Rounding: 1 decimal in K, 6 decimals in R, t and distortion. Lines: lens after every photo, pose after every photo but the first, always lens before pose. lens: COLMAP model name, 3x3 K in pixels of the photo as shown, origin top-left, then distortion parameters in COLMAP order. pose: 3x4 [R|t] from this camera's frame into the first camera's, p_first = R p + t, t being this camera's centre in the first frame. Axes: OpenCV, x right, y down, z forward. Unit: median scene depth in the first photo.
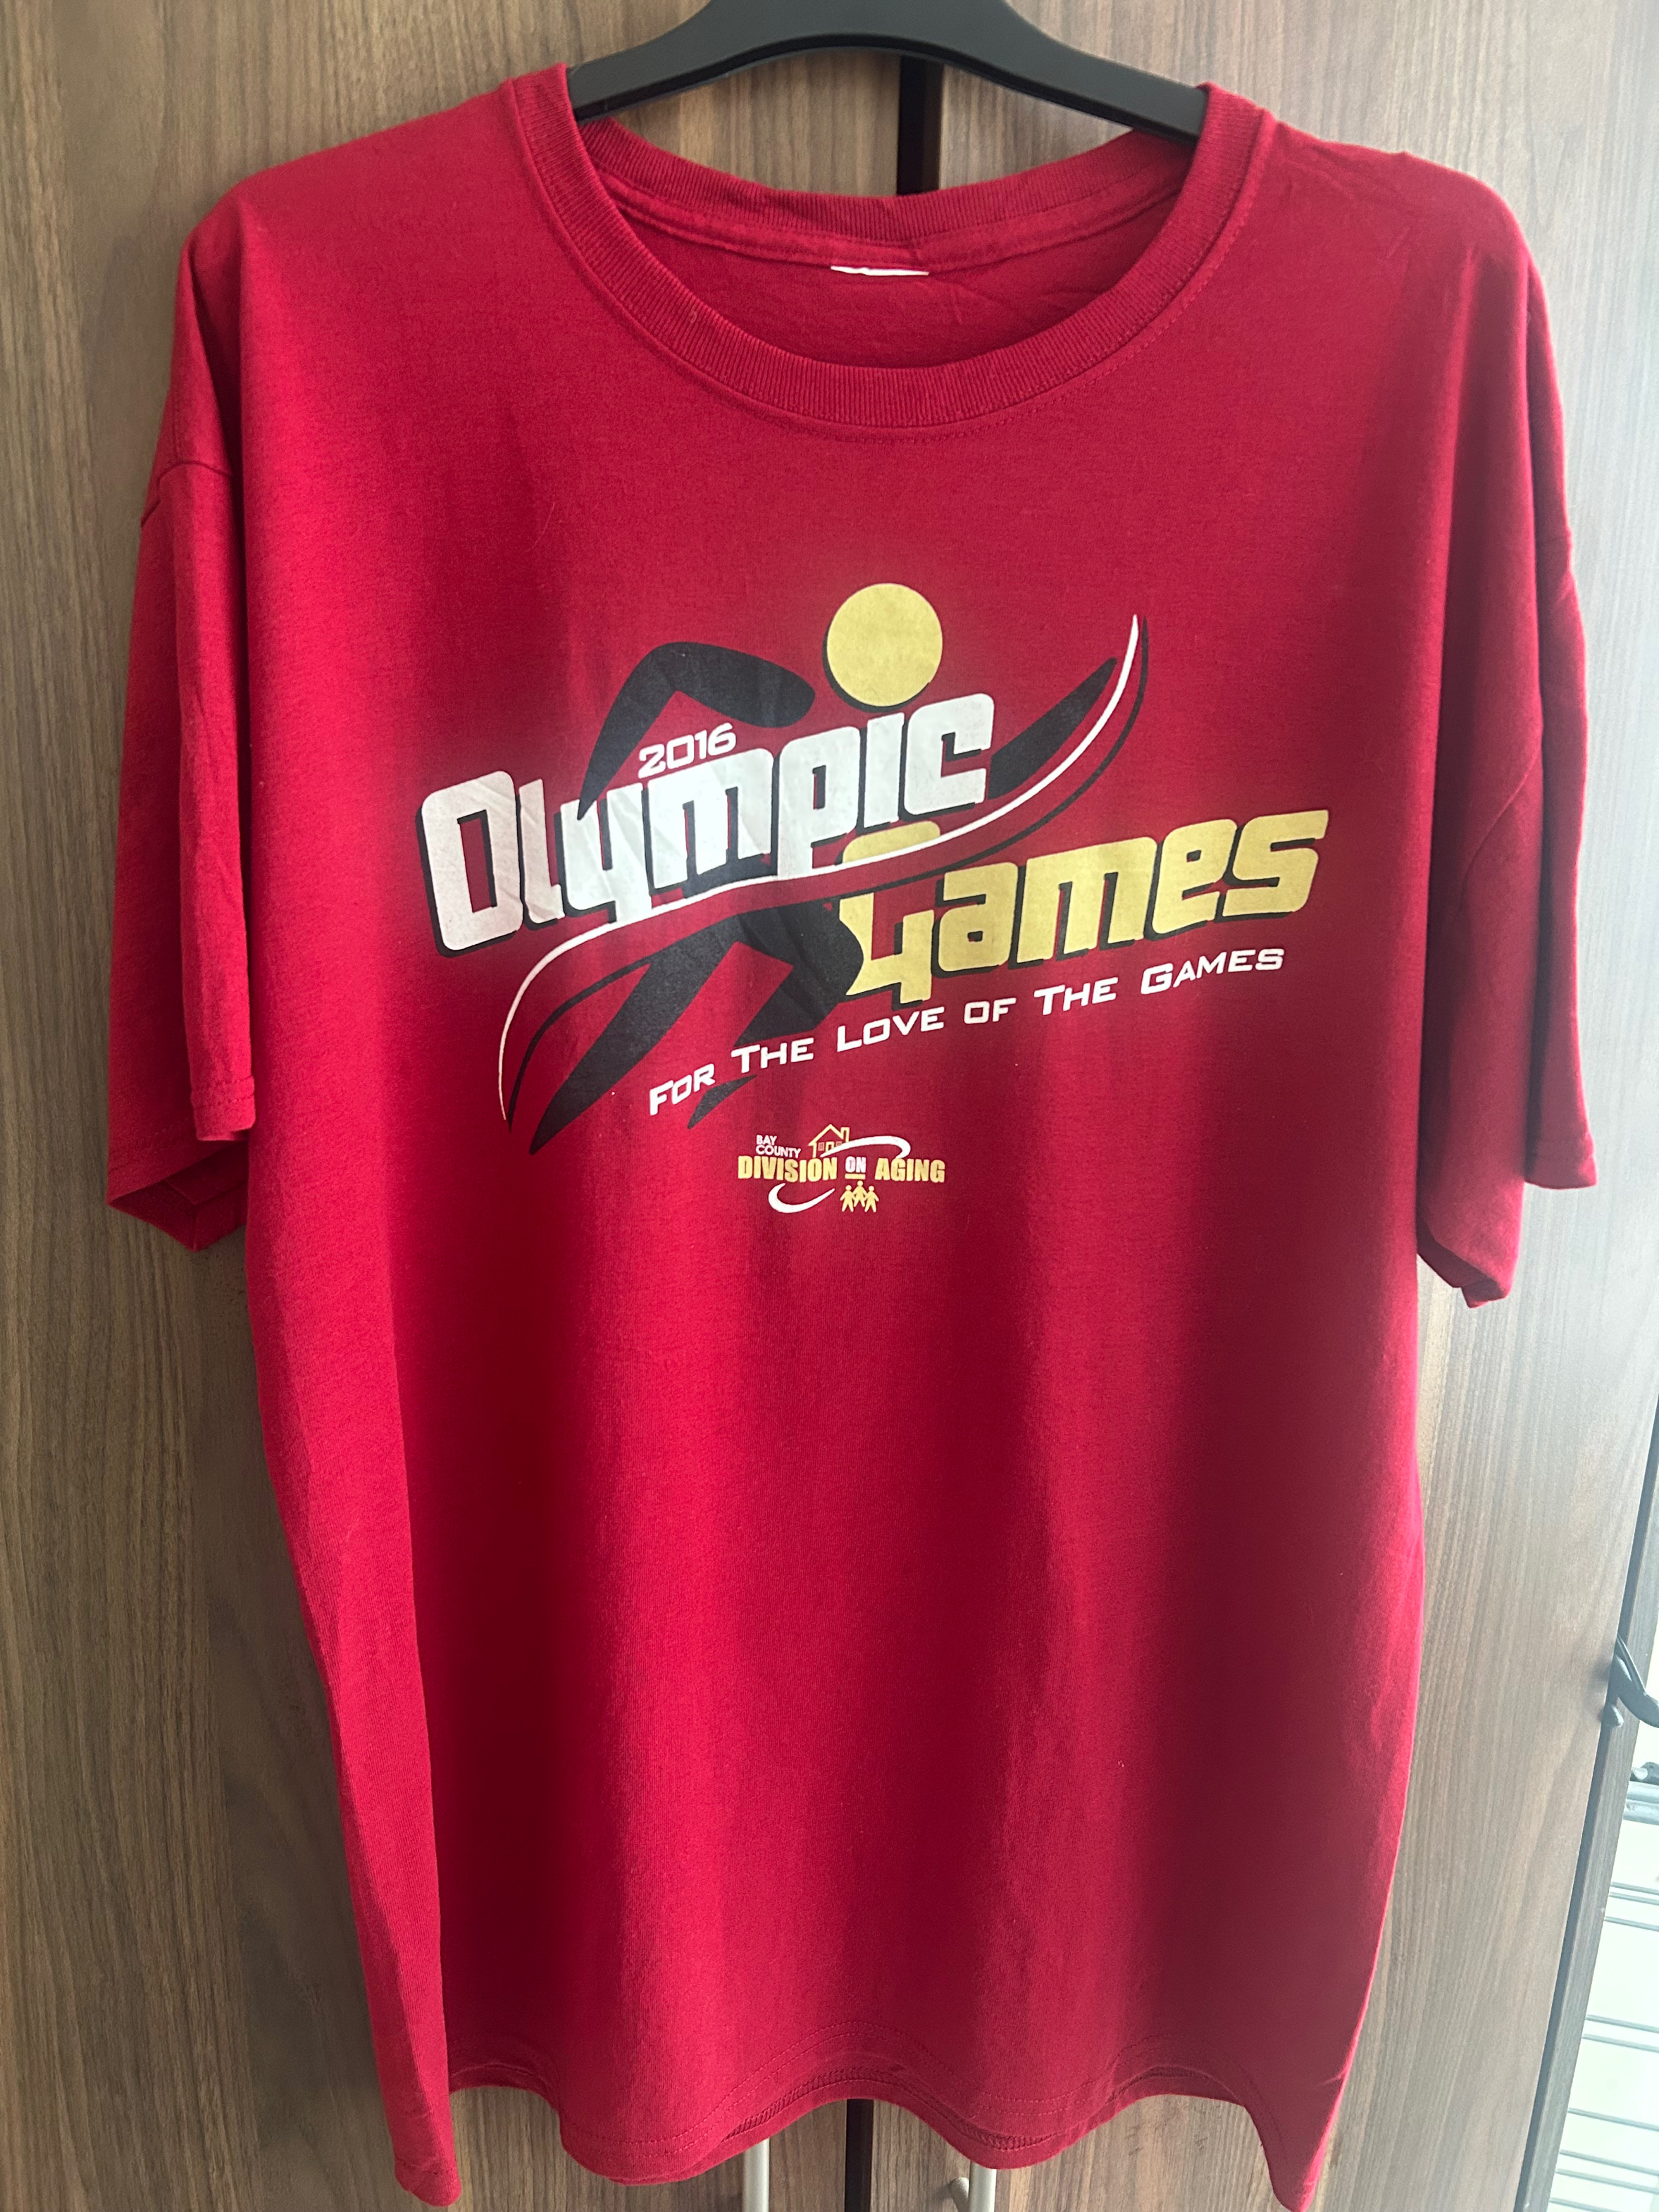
lens RADIAL K [[1636.5, 0, 823.6], [0, 1636.5, 1126.7], [0, 0, 1]] dist [0.039583, -0.044414]
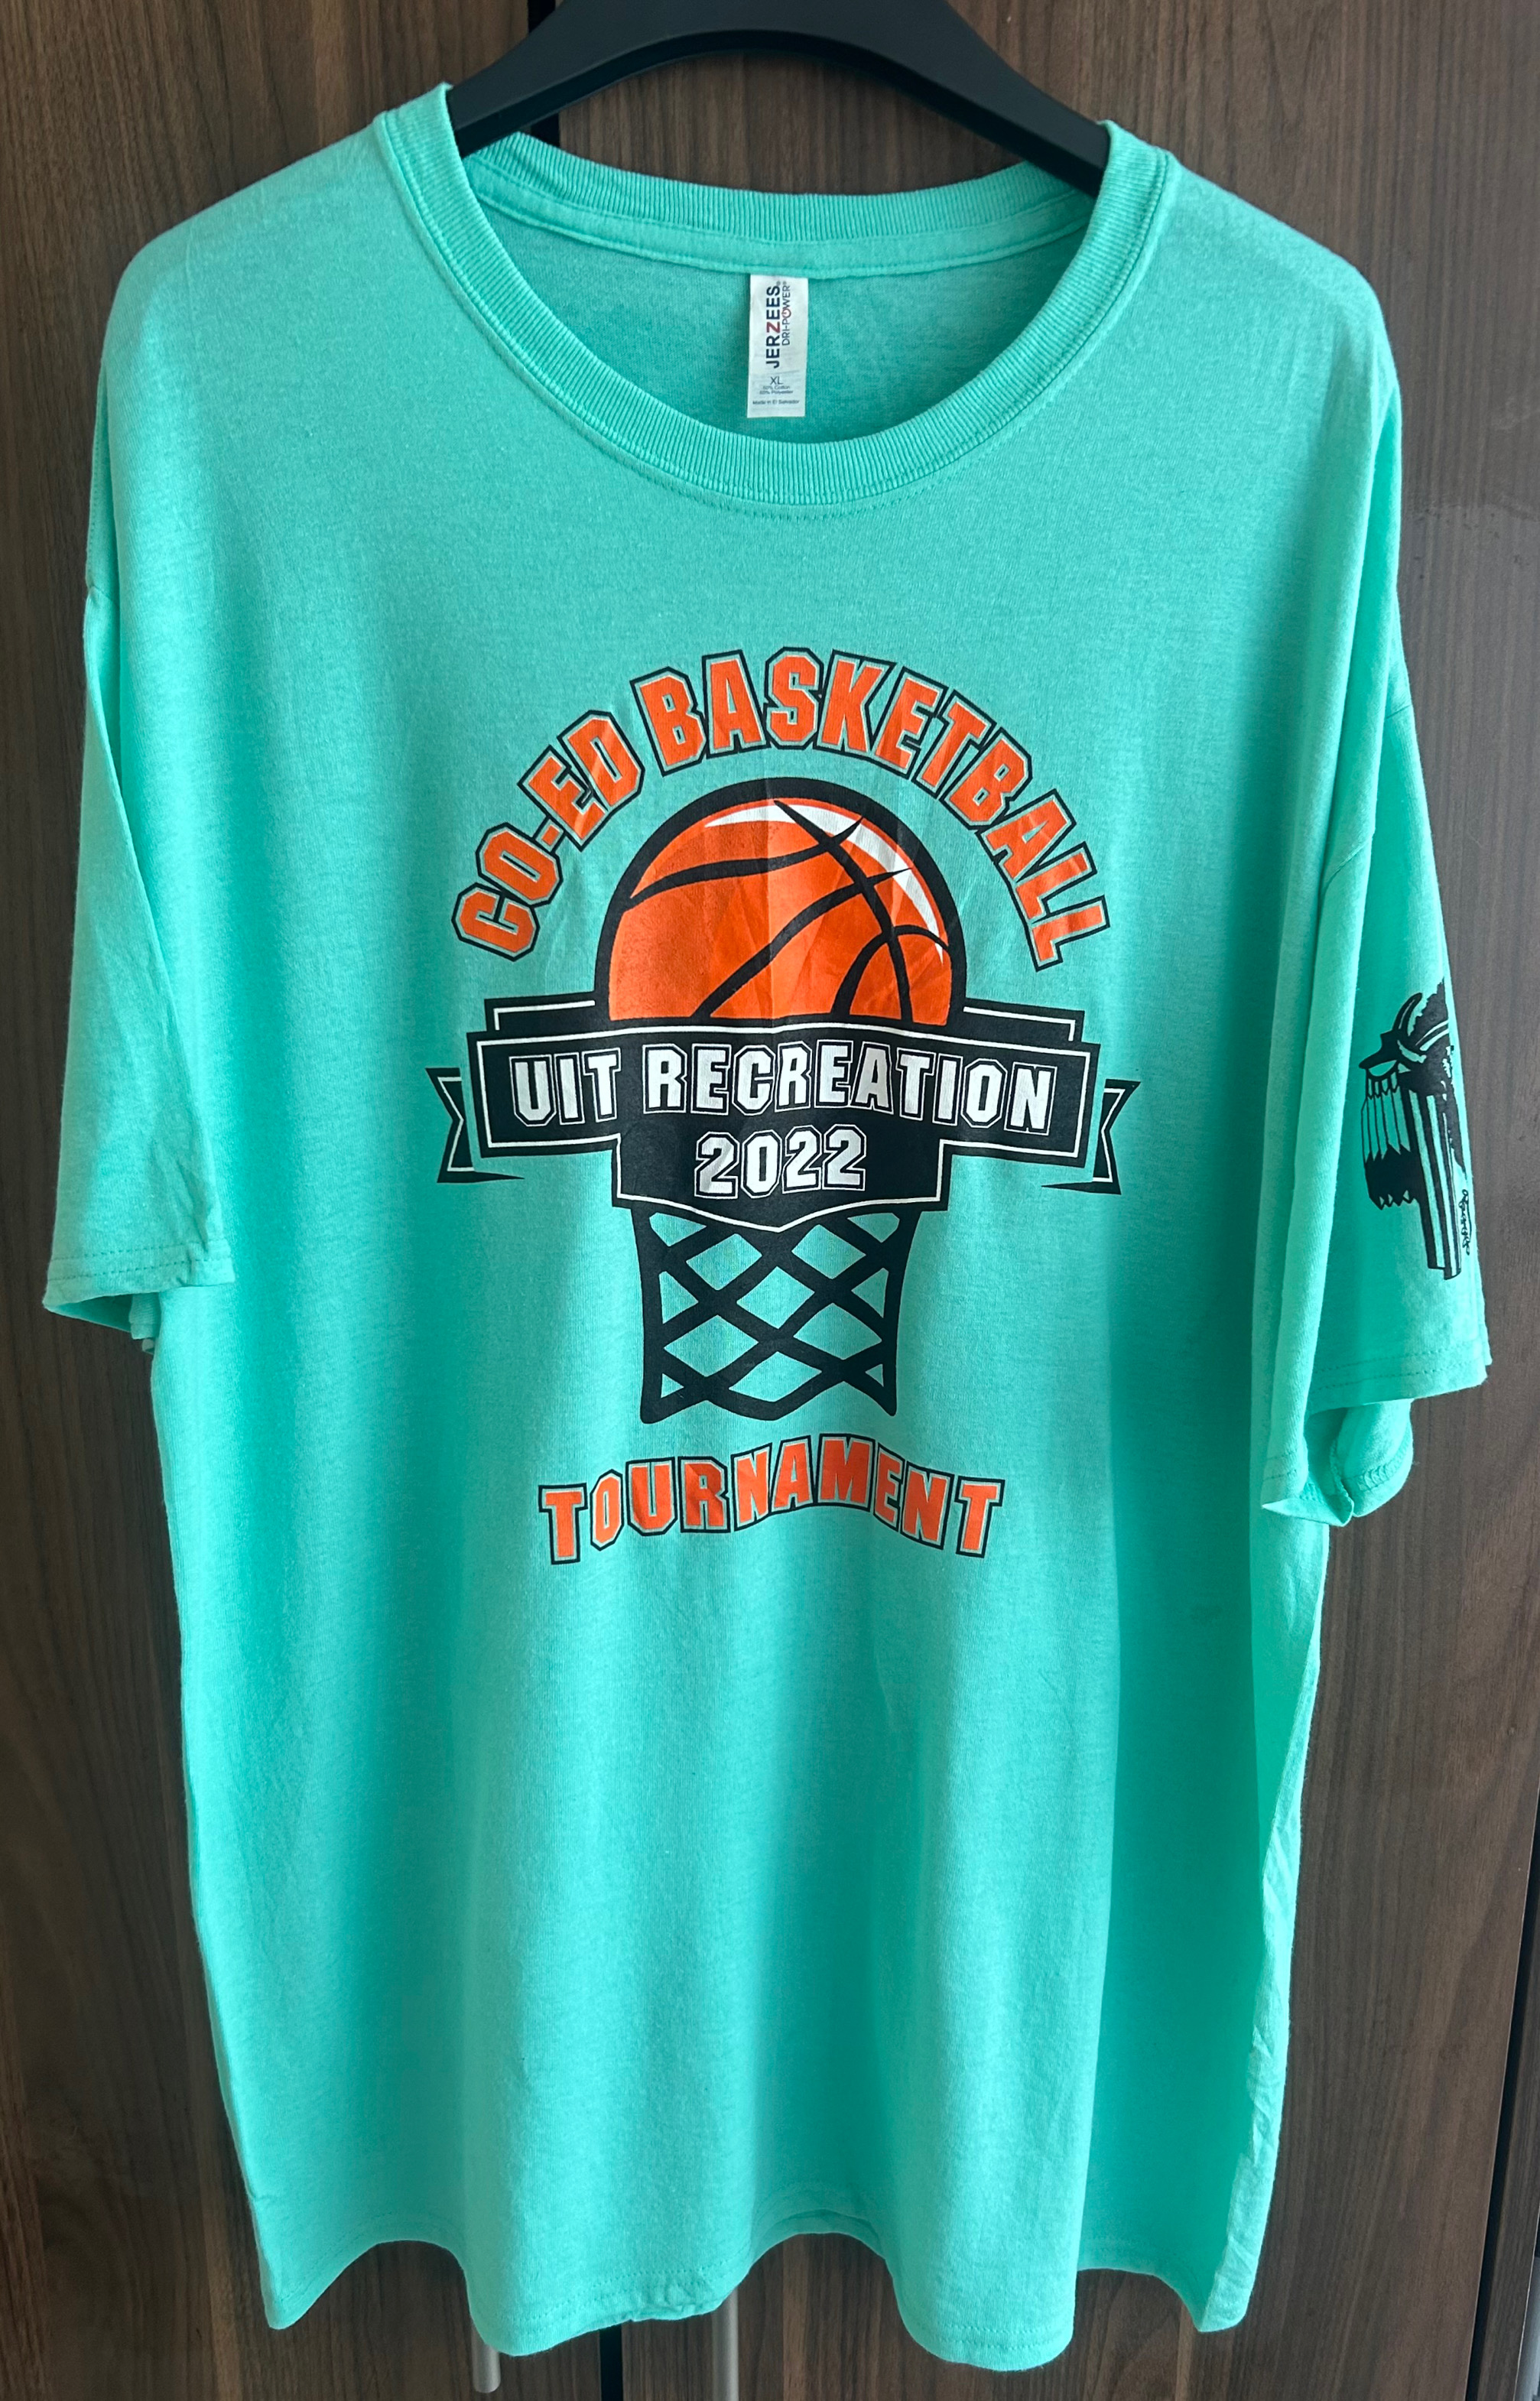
lens RADIAL K [[1864.3, 0, 742.5], [0, 1864.3, 1235.5], [0, 0, 1]] dist [0.035235, -0.037200]
pose [[0.964608, 0.051397, -0.258632, 0.413222], [-0.054594, 0.998495, -0.005188, 0.064782], [0.257977, 0.019124, 0.965962, -0.030639]]
